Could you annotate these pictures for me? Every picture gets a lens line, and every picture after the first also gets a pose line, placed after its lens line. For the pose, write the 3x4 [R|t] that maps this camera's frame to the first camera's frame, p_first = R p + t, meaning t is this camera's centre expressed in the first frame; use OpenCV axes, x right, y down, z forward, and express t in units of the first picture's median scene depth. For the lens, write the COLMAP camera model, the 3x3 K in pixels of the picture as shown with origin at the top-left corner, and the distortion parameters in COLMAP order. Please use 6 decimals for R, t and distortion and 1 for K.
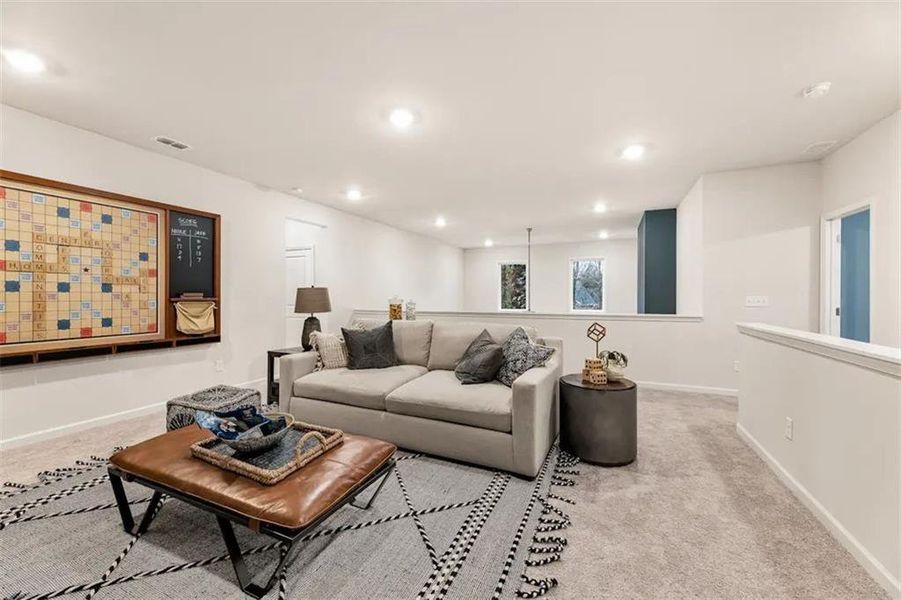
lens RADIAL K [[362.3, 0, 452.8], [0, 362.3, 296.9], [0, 0, 1]] dist [0.002968, 0.000283]
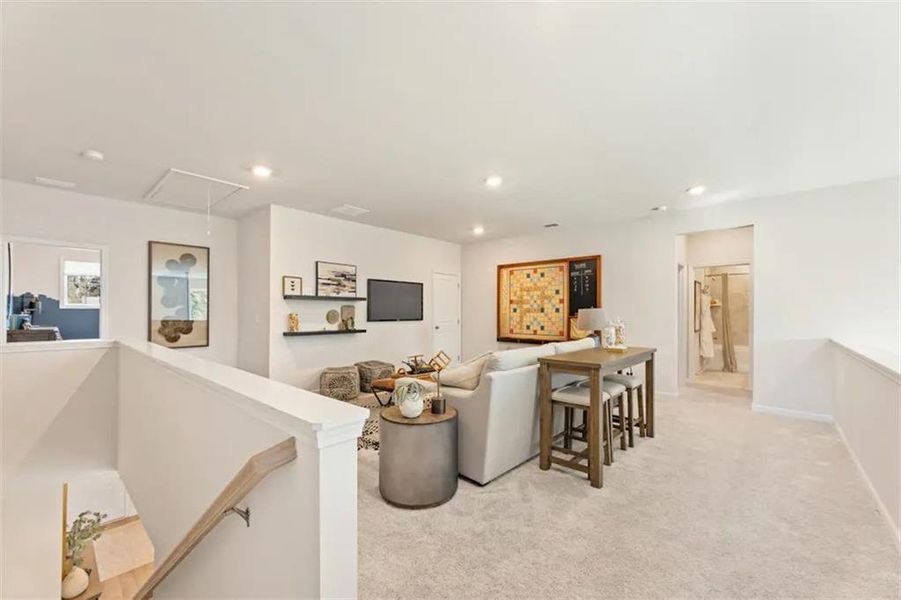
lens RADIAL K [[362.3, 0, 452.8], [0, 362.3, 296.9], [0, 0, 1]] dist [0.002968, 0.000283]
pose [[-0.303390, -0.043288, -0.951883, 1.034001], [-0.007332, 0.999044, -0.043096, -0.008717], [0.952838, -0.006095, -0.303417, 1.131760]]
